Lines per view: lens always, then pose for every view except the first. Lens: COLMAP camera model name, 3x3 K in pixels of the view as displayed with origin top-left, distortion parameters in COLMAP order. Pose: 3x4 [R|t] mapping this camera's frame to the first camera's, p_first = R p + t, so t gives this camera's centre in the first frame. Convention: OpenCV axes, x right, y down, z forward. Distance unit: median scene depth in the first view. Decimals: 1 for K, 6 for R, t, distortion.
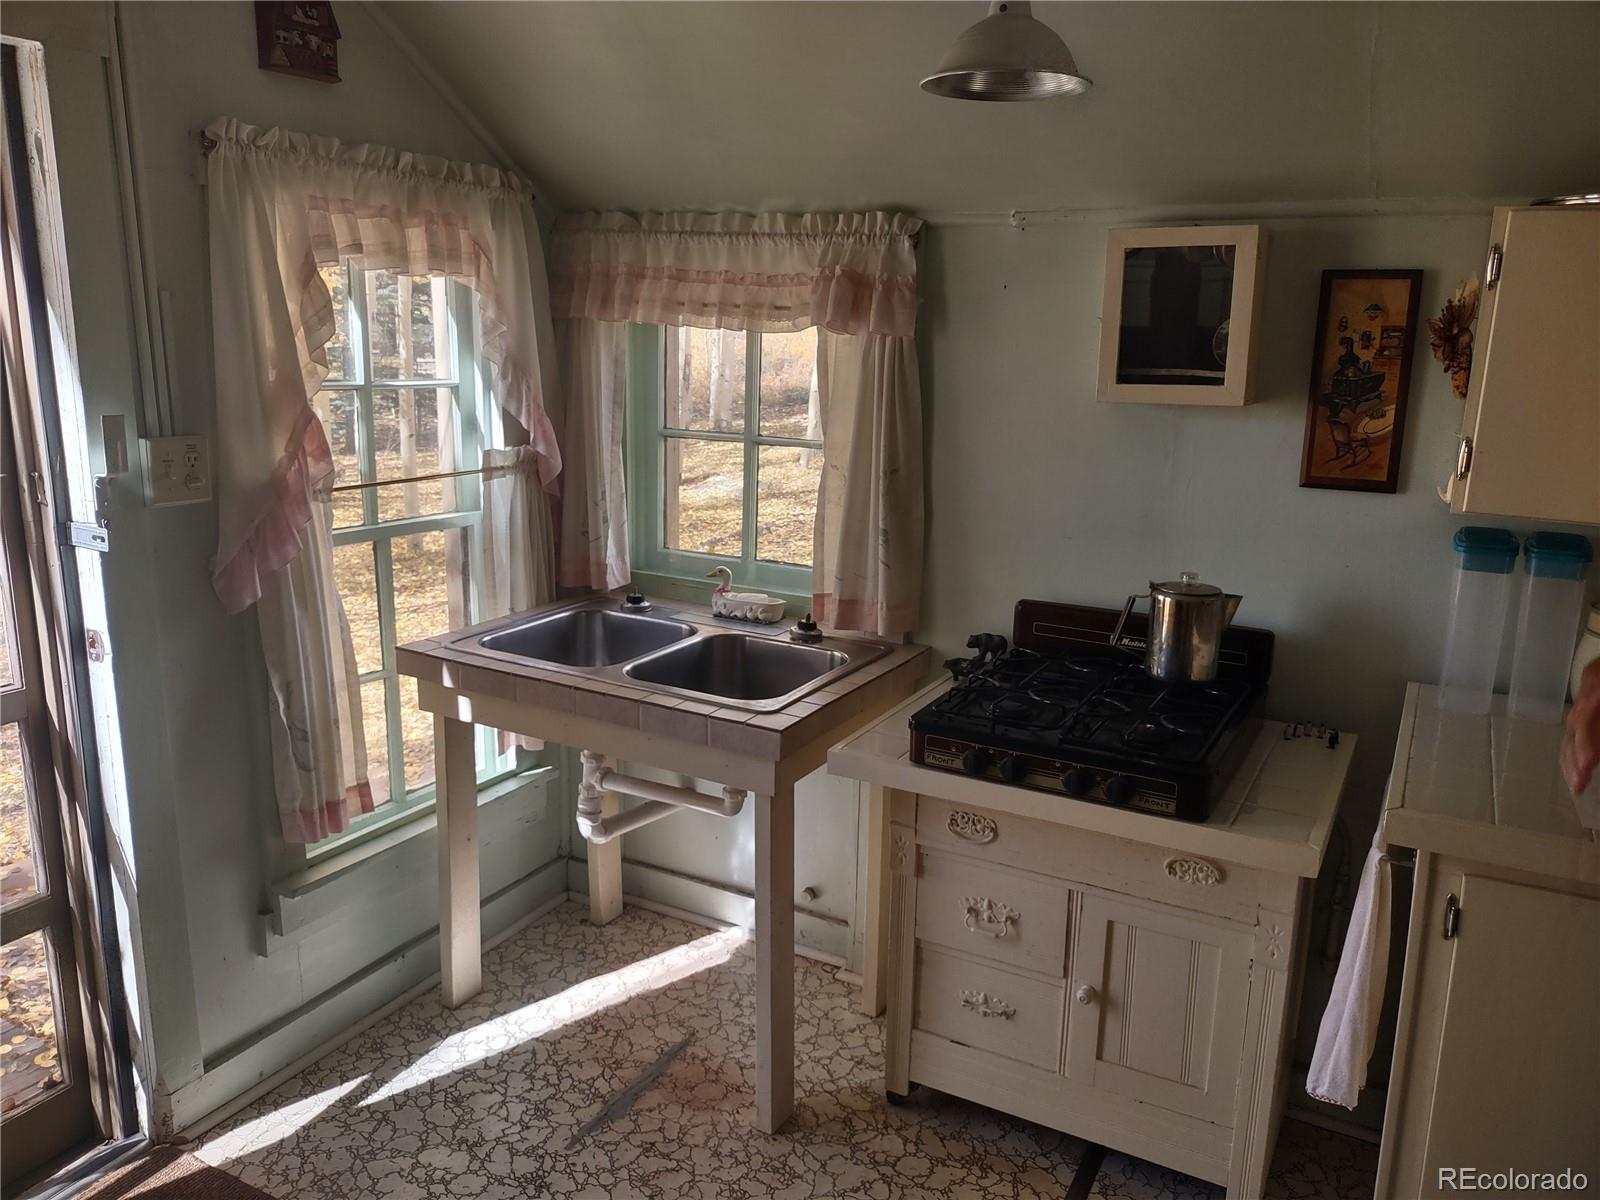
lens RADIAL K [[1204.9, 0, 781.0], [0, 1204.9, 608.8], [0, 0, 1]] dist [0.063653, -0.133376]
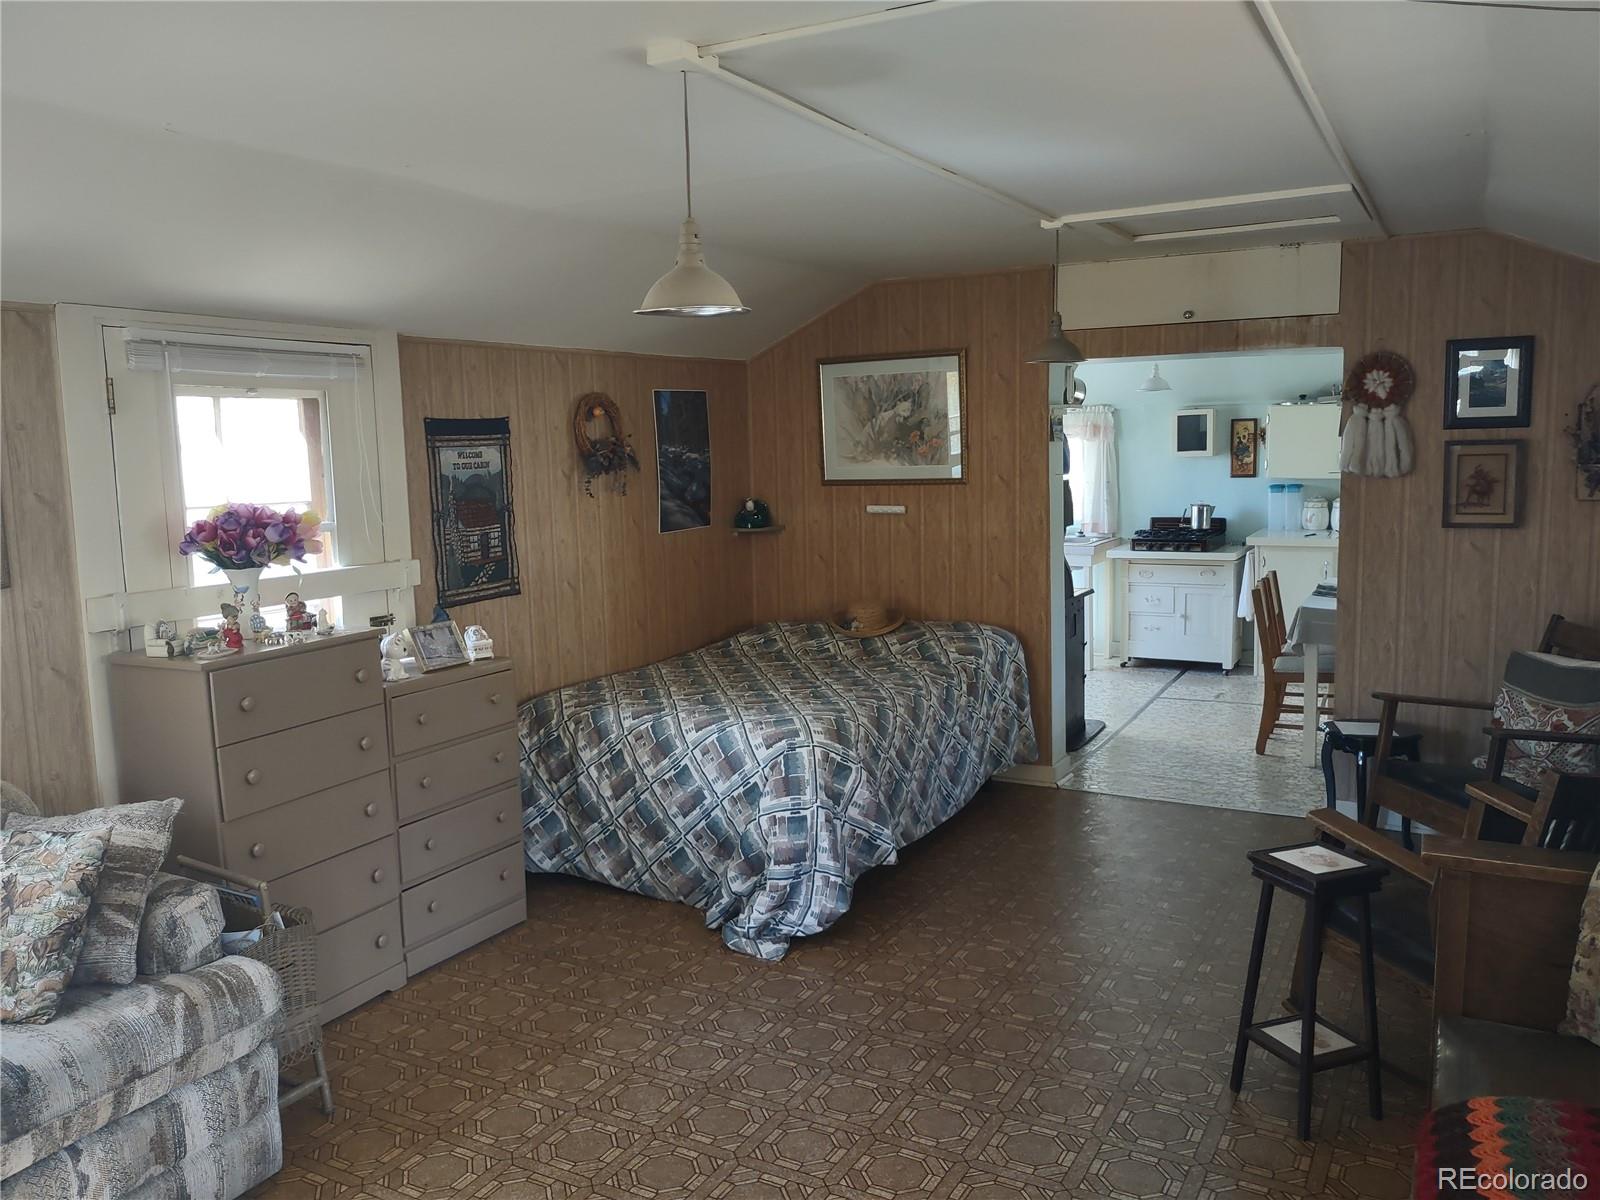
lens RADIAL K [[1204.9, 0, 781.0], [0, 1204.9, 608.8], [0, 0, 1]] dist [0.063653, -0.133376]
pose [[0.999328, -0.035008, -0.010908, -0.917737], [0.033665, 0.993854, -0.105460, 0.647317], [0.014533, 0.105022, 0.994364, -2.669378]]
